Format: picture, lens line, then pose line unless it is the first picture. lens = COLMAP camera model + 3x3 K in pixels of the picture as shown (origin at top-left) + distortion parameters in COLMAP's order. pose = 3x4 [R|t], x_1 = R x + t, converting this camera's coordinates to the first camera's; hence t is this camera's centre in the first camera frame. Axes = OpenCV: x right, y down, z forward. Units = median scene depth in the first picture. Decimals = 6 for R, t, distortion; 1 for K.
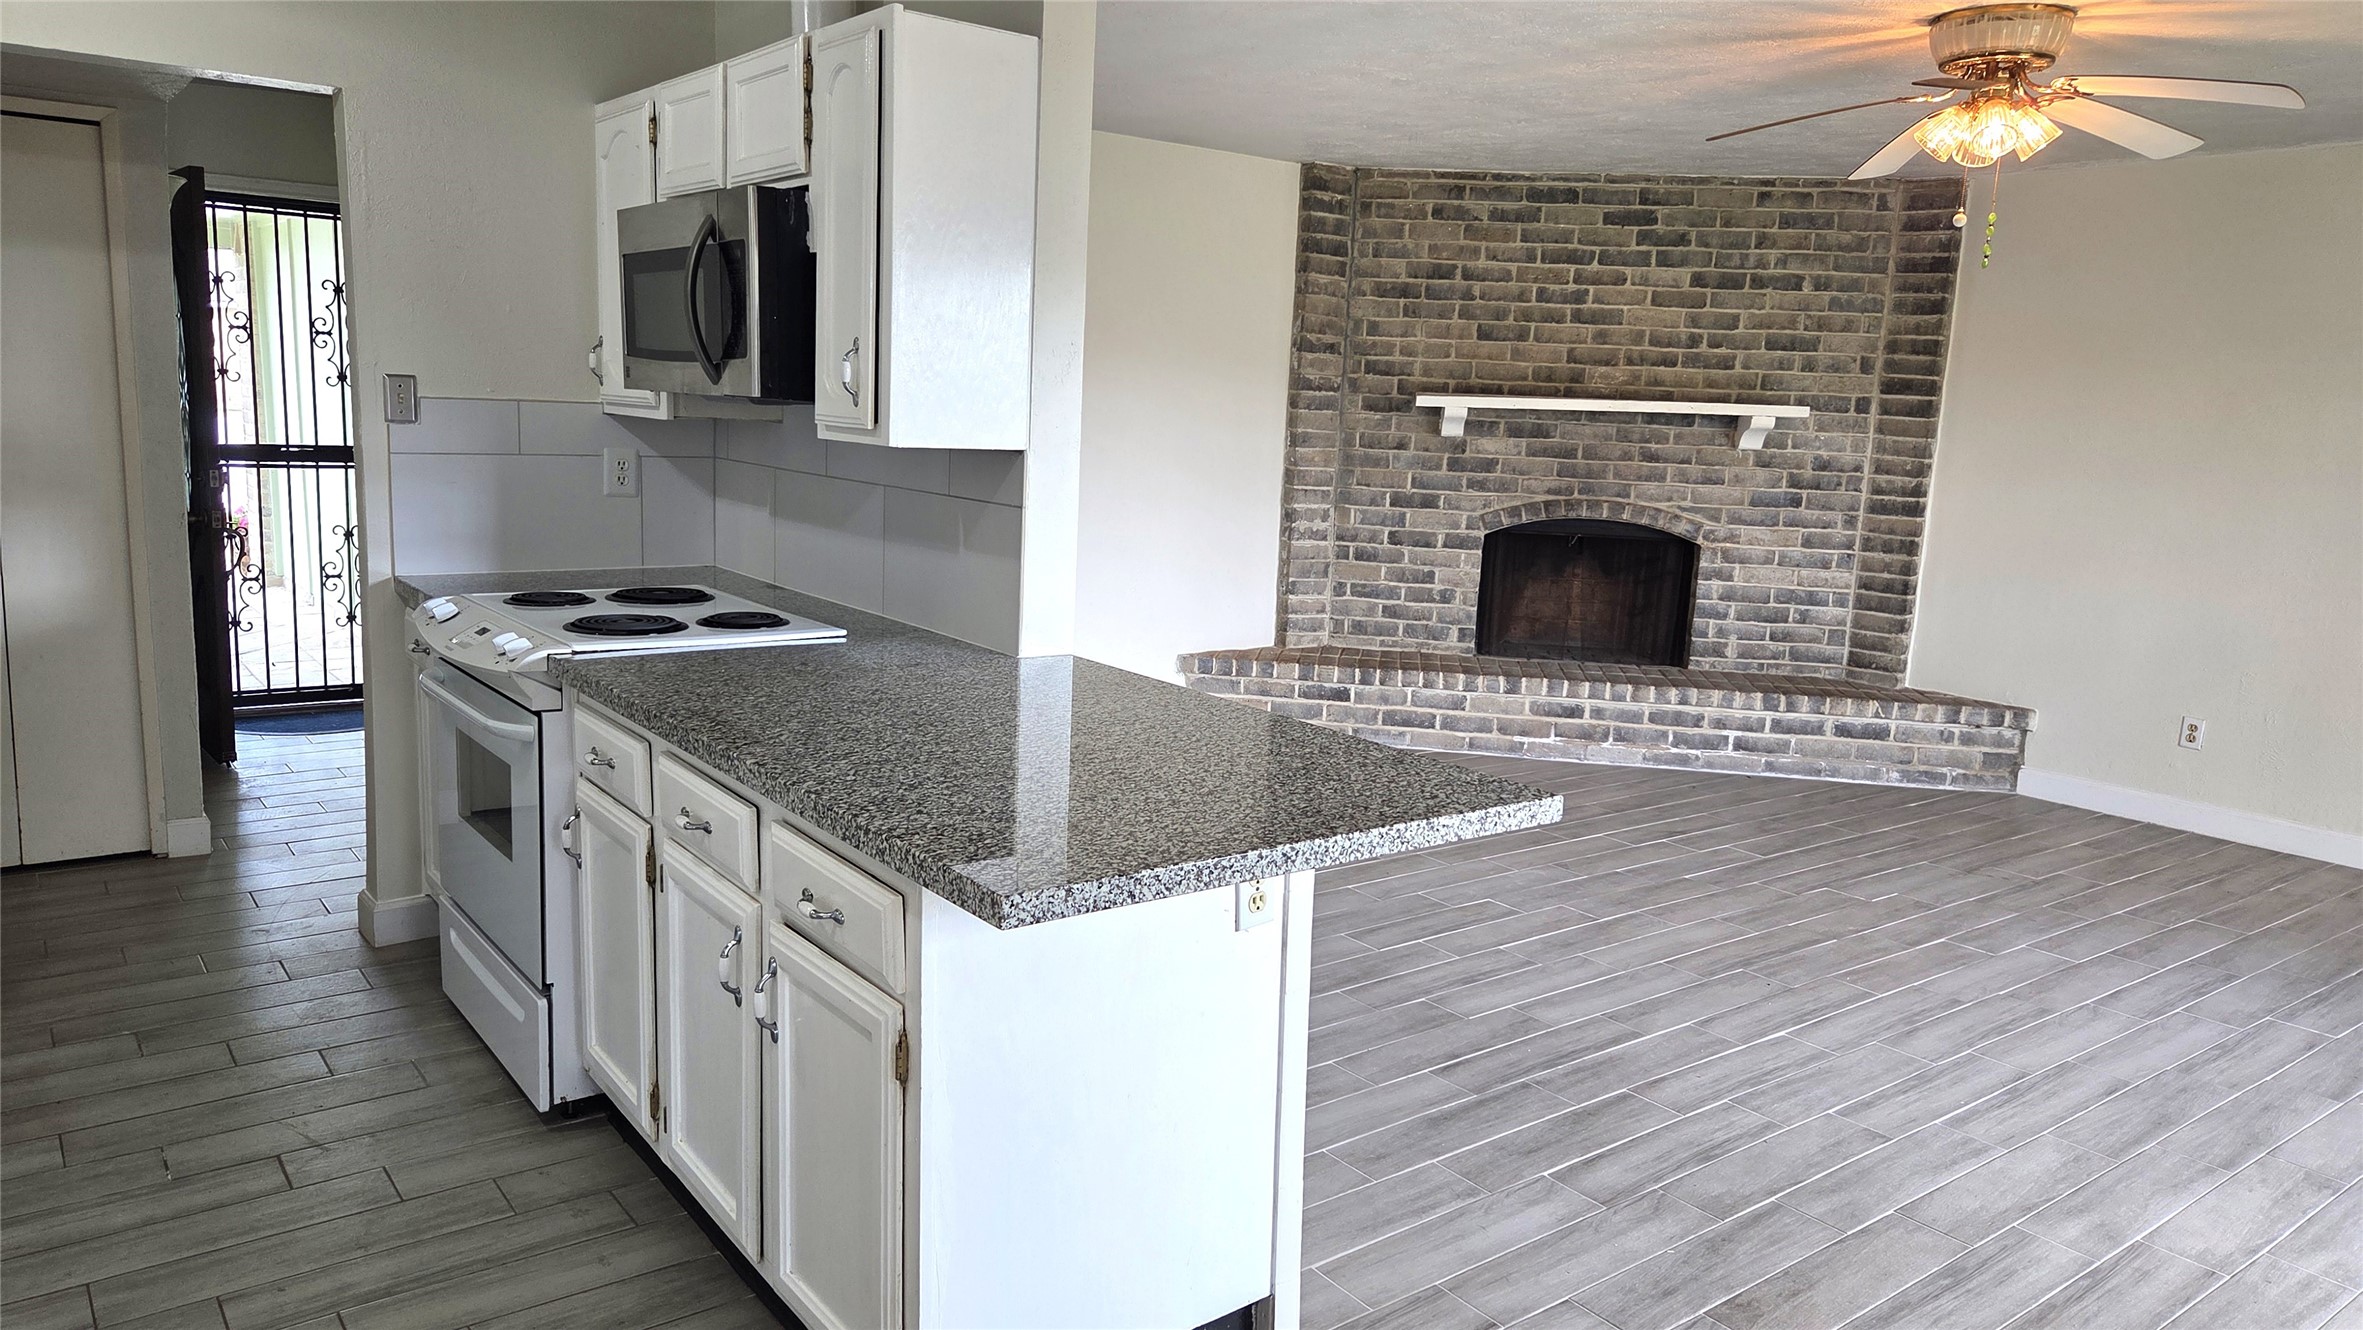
lens RADIAL K [[1592.5, 0, 1177.7], [0, 1592.5, 659.1], [0, 0, 1]] dist [0.061089, -0.010878]
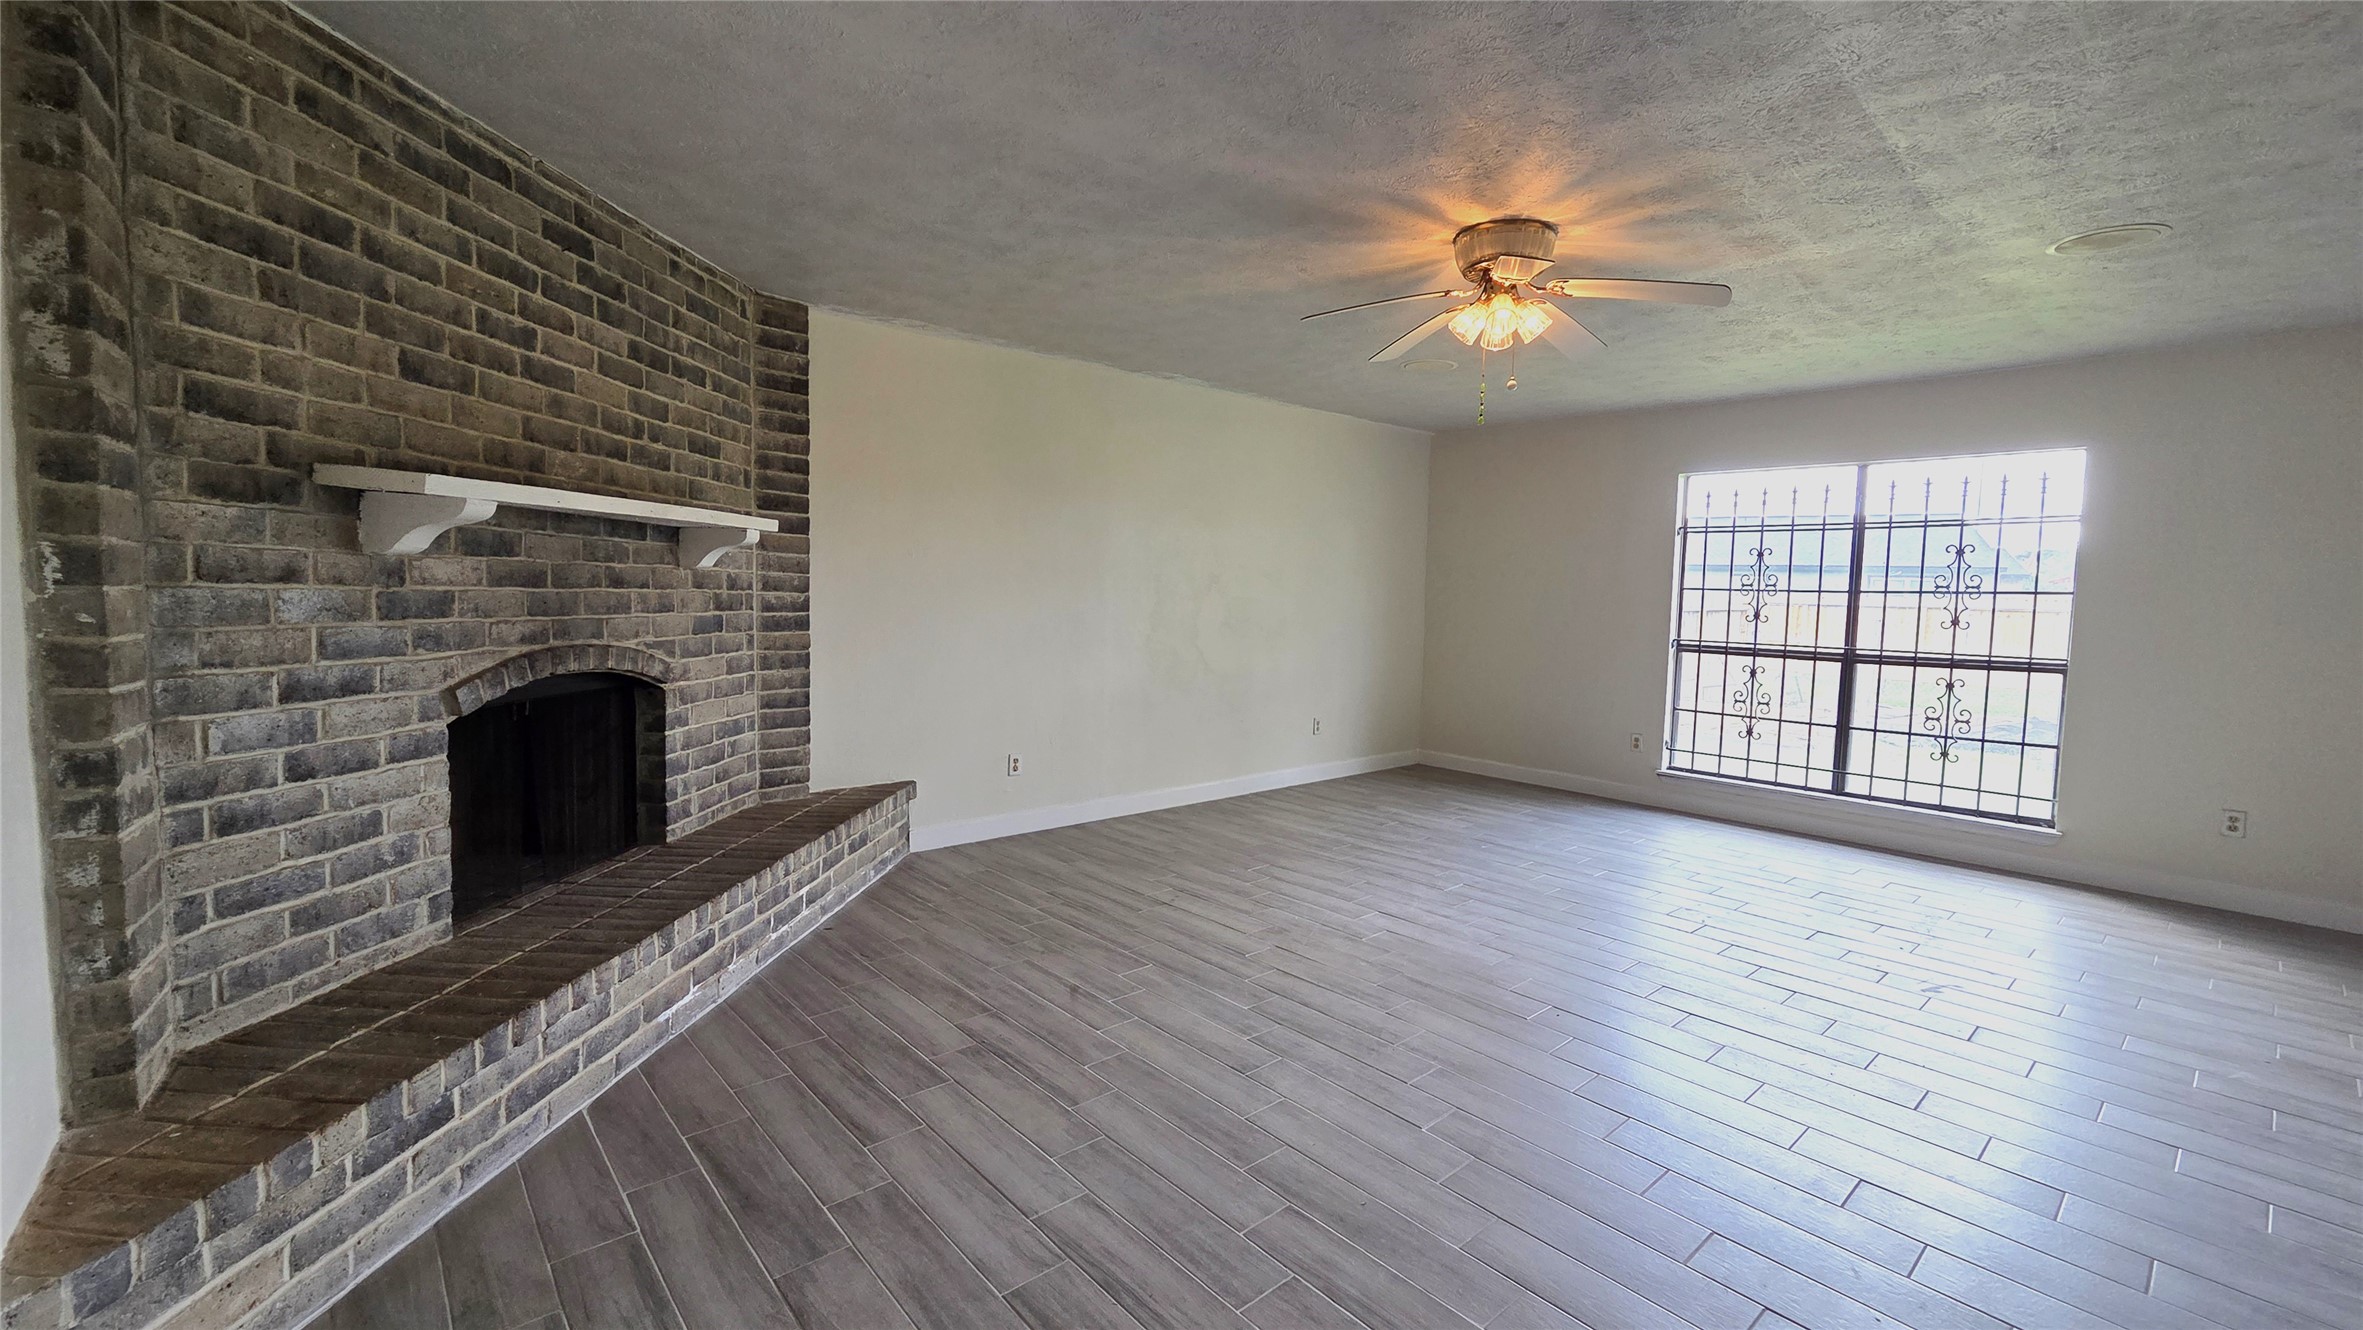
lens RADIAL K [[971.3, 0, 1189.1], [0, 971.3, 669.0], [0, 0, 1]] dist [-0.001034, 0.000381]
pose [[-0.072373, -0.125835, 0.989408, -0.173721], [0.142345, 0.980551, 0.135121, -0.110619], [-0.987168, 0.150616, -0.053054, 0.779928]]
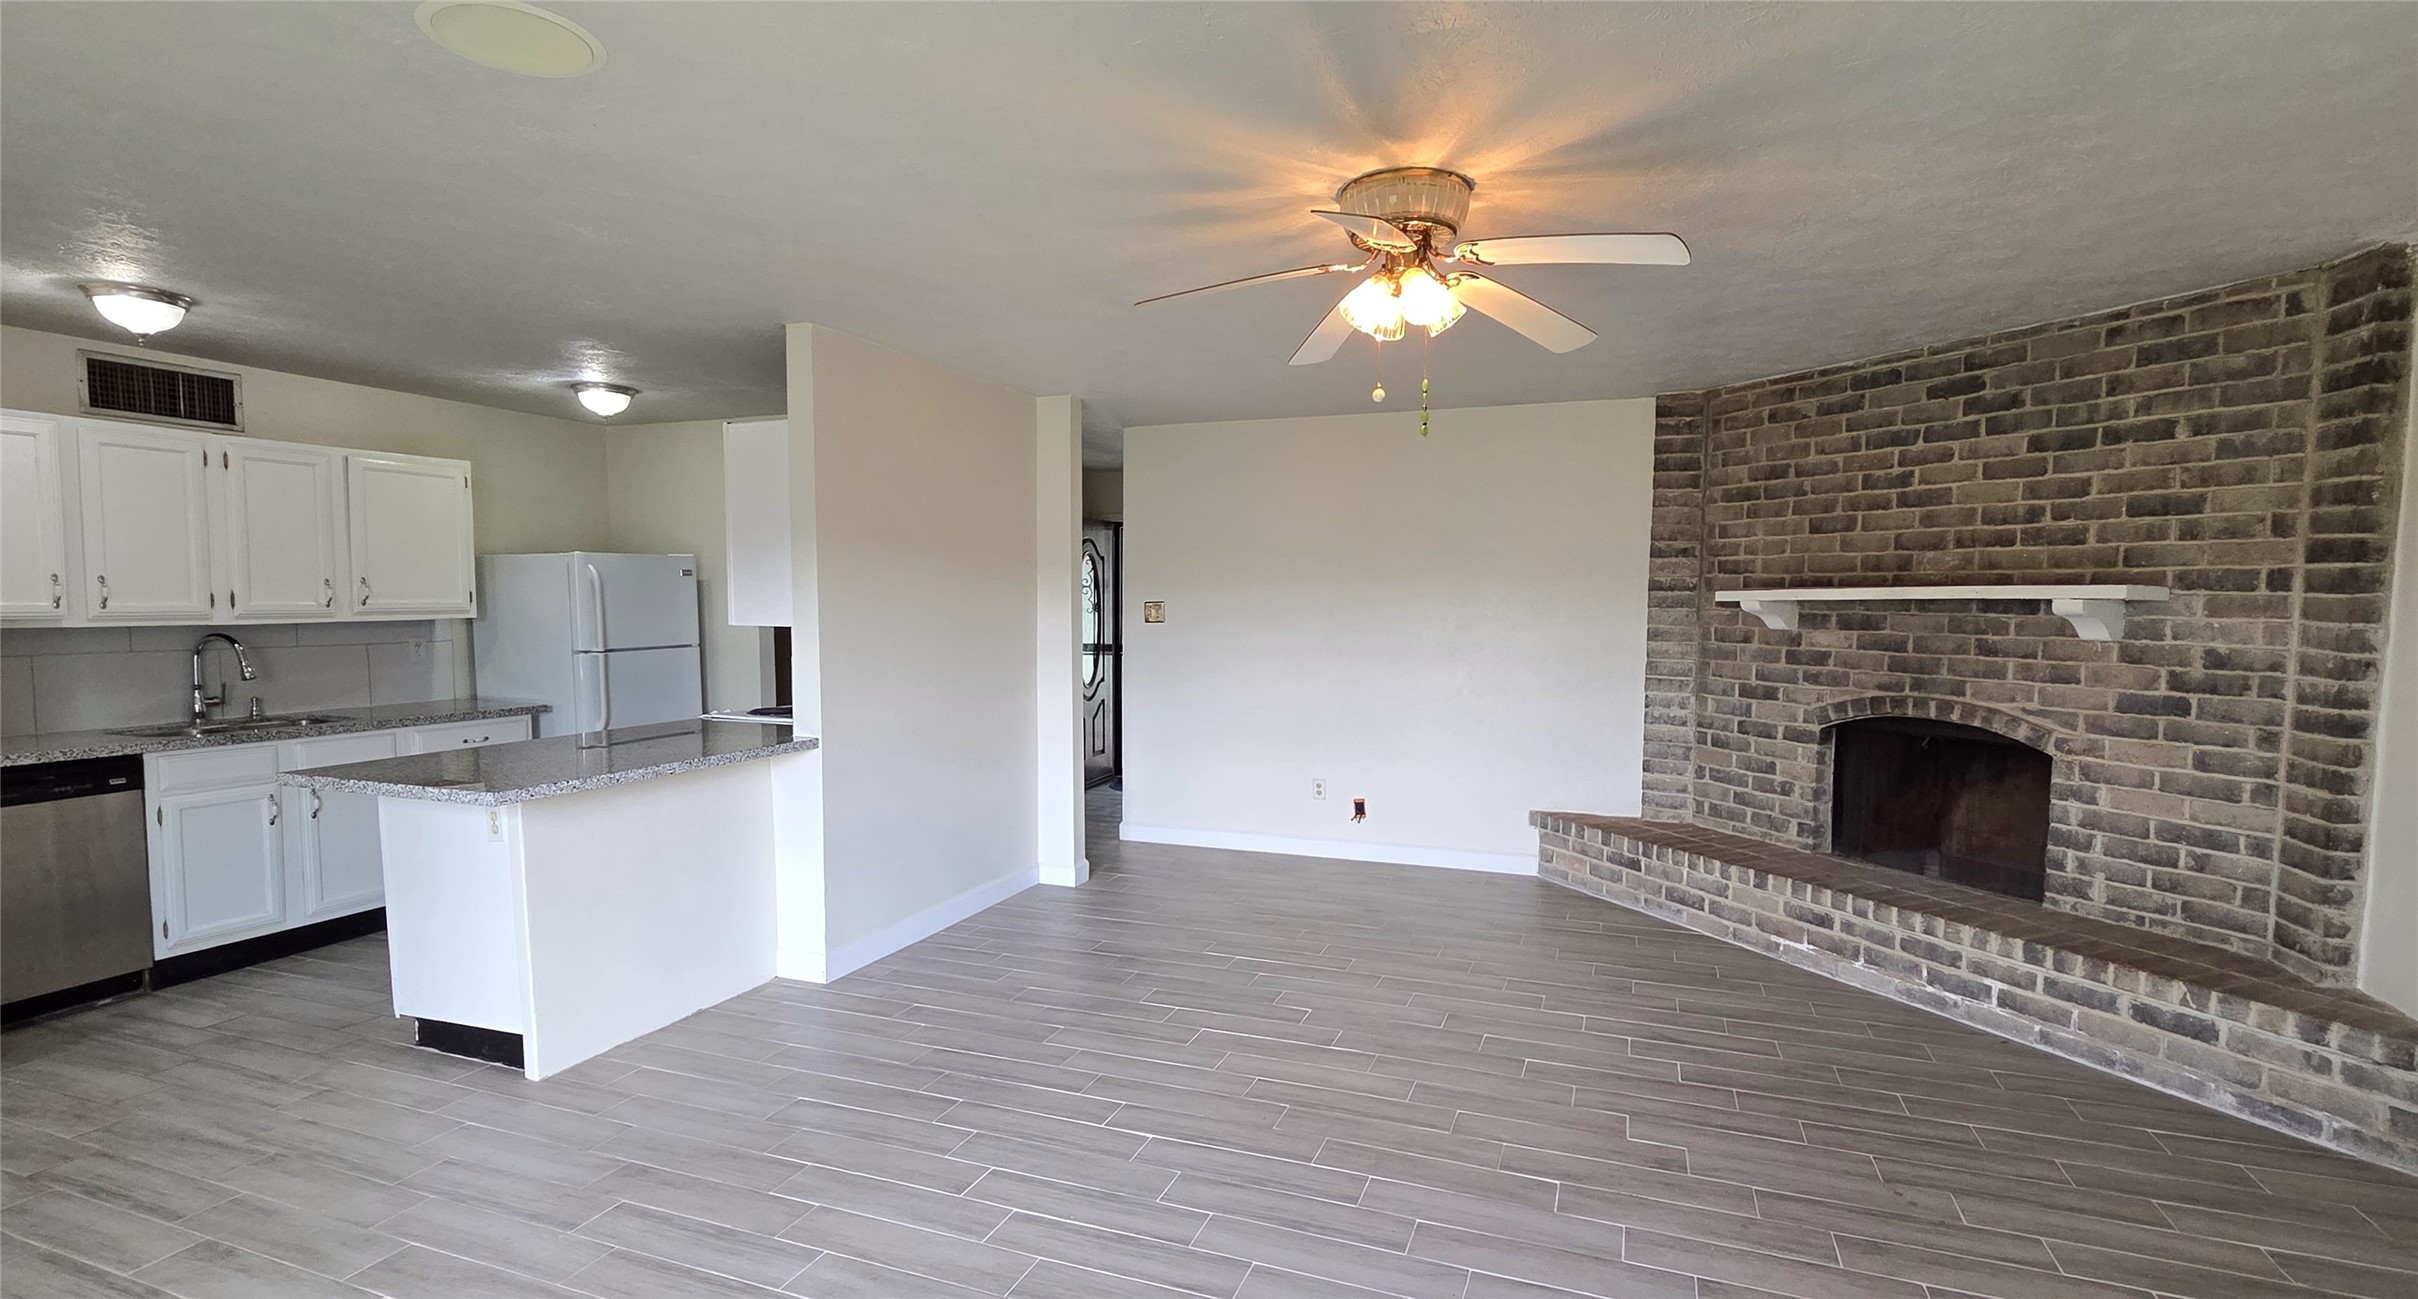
lens RADIAL K [[1121.0, 0, 1210.5], [0, 1121.0, 693.8], [0, 0, 1]] dist [-0.002569, 0.002439]
pose [[0.524512, 0.032411, -0.850786, 0.598268], [-0.126591, 0.991137, -0.040286, -0.025606], [0.841939, 0.128832, 0.523966, 0.337397]]
